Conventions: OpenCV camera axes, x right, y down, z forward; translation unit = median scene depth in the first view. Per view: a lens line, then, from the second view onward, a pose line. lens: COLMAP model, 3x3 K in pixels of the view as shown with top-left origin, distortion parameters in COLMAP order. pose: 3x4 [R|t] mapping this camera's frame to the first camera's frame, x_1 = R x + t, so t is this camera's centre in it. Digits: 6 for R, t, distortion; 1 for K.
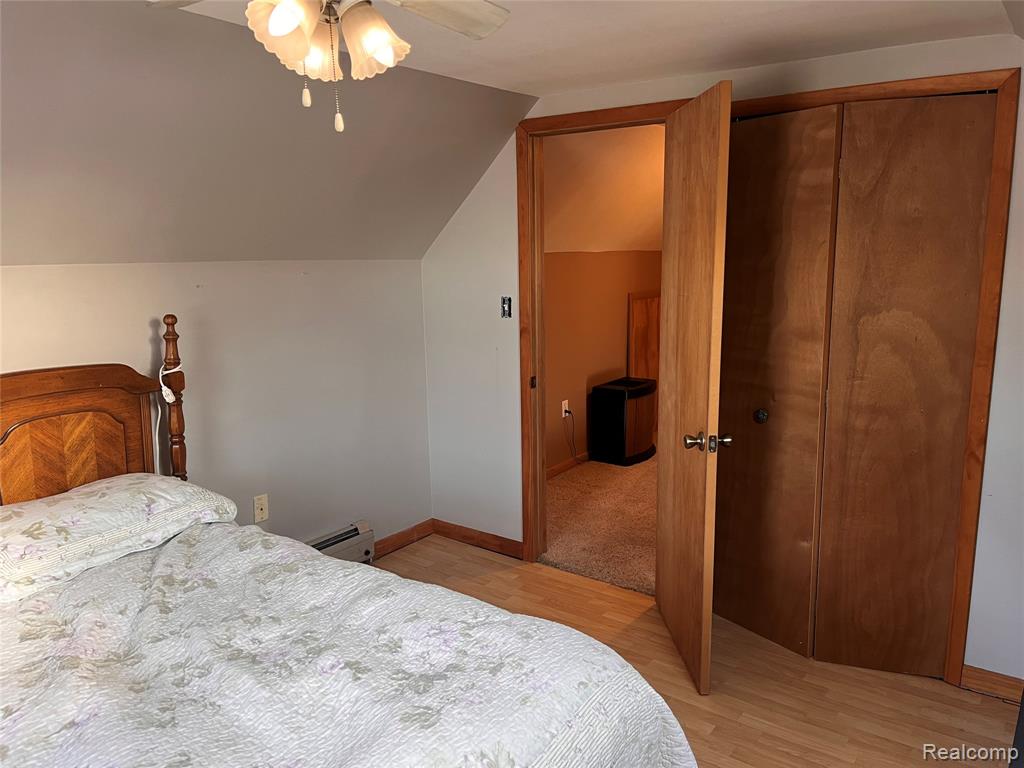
lens RADIAL K [[766.0, 0, 509.1], [0, 766.0, 384.6], [0, 0, 1]] dist [0.080504, -0.103129]
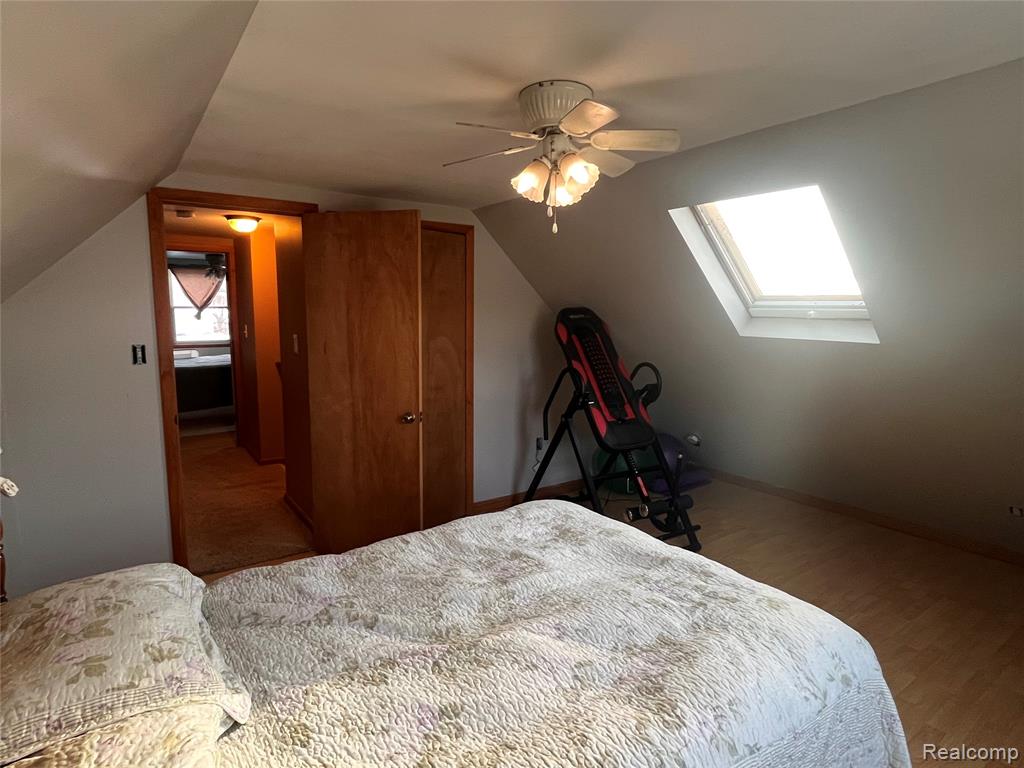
lens RADIAL K [[545.8, 0, 512.0], [0, 545.8, 384.0], [0, 0, 1]] dist [-0.002550, -0.000469]
pose [[0.331736, -0.117883, 0.935978, -0.849689], [0.155493, 0.985424, 0.069000, -0.049887], [-0.930469, 0.122648, 0.345231, 0.405084]]
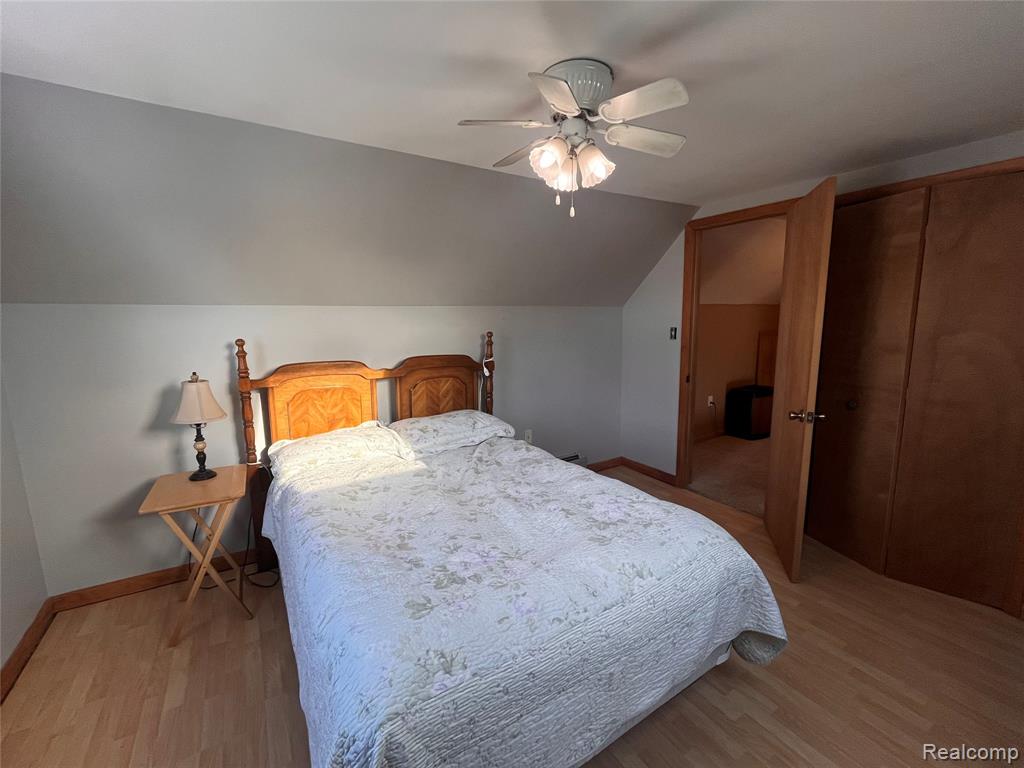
lens RADIAL K [[432.3, 0, 512.0], [0, 432.3, 384.0], [0, 0, 1]] dist [0.000658, 0.000273]
pose [[0.931741, 0.053276, -0.359195, 0.021044], [-0.057802, 0.998326, -0.001867, 0.048785], [0.358495, 0.022502, 0.933261, -0.005025]]
